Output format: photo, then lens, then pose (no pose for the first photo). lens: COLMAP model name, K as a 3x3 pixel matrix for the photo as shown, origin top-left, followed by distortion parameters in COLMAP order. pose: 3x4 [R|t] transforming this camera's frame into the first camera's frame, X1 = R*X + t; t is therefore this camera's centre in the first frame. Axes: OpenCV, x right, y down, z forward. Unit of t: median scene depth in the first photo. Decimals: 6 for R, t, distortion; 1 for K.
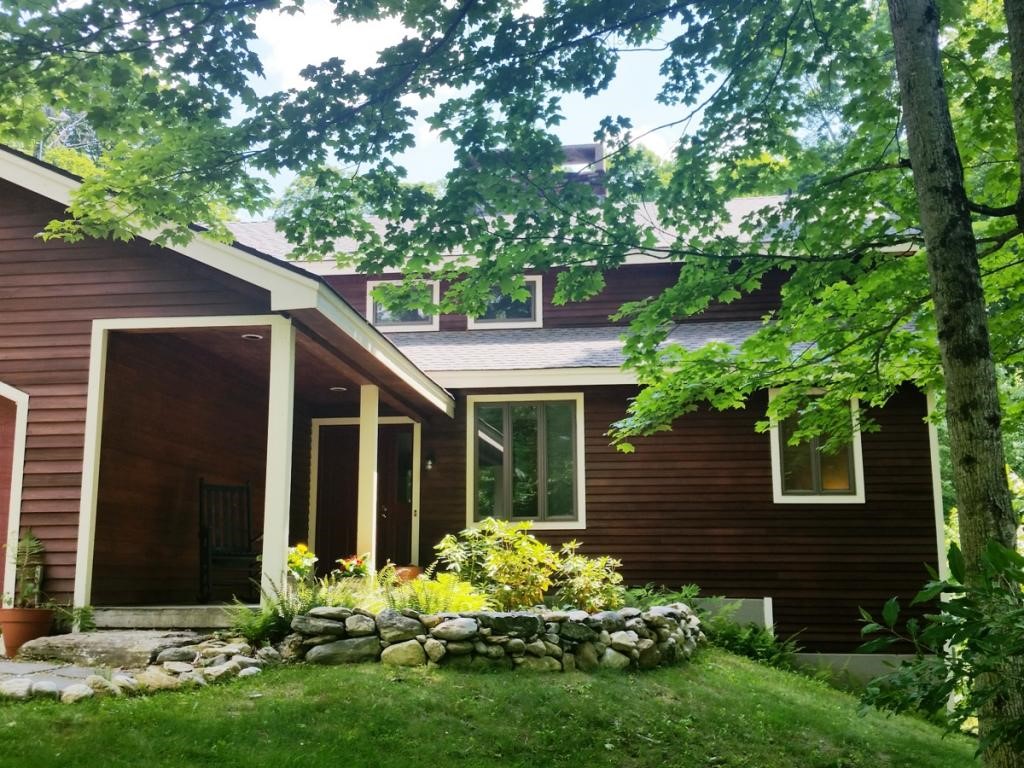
lens RADIAL K [[1100.6, 0, 506.1], [0, 1100.6, 402.4], [0, 0, 1]] dist [0.239260, -0.630592]
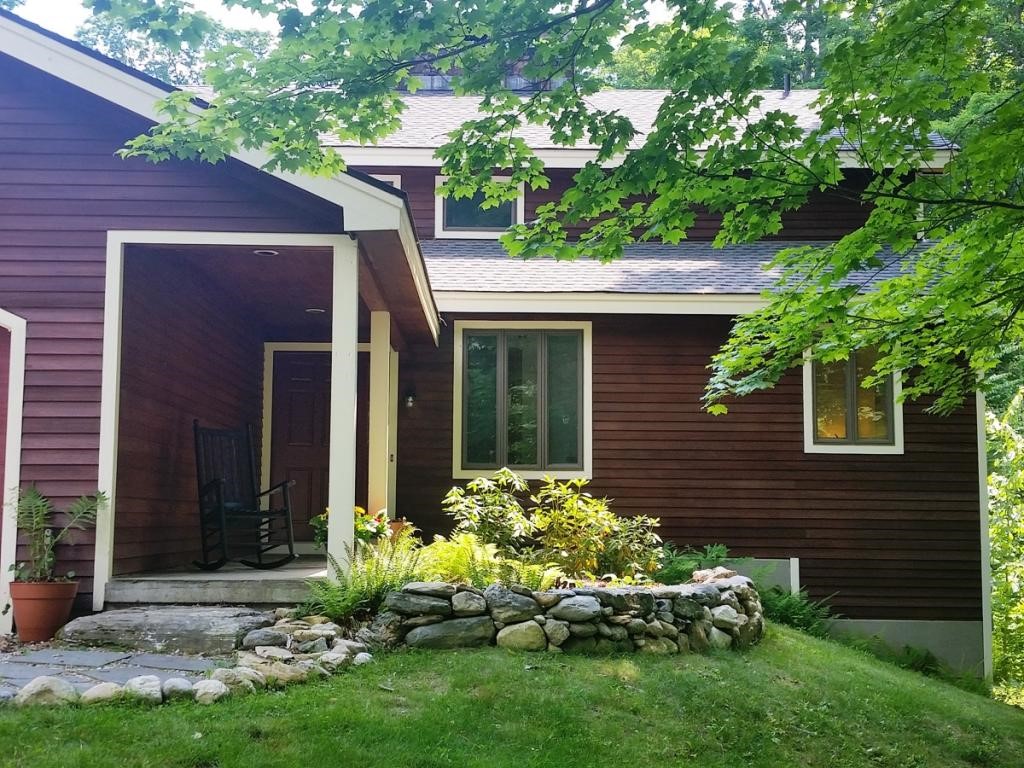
lens RADIAL K [[1316.4, 0, 512.0], [0, 1316.4, 384.0], [0, 0, 1]] dist [0.128688, 0.017101]
pose [[0.989513, 0.022231, 0.142724, -0.217581], [-0.030726, 0.997867, 0.057600, -0.027684], [-0.141139, -0.061382, 0.988085, -0.012208]]
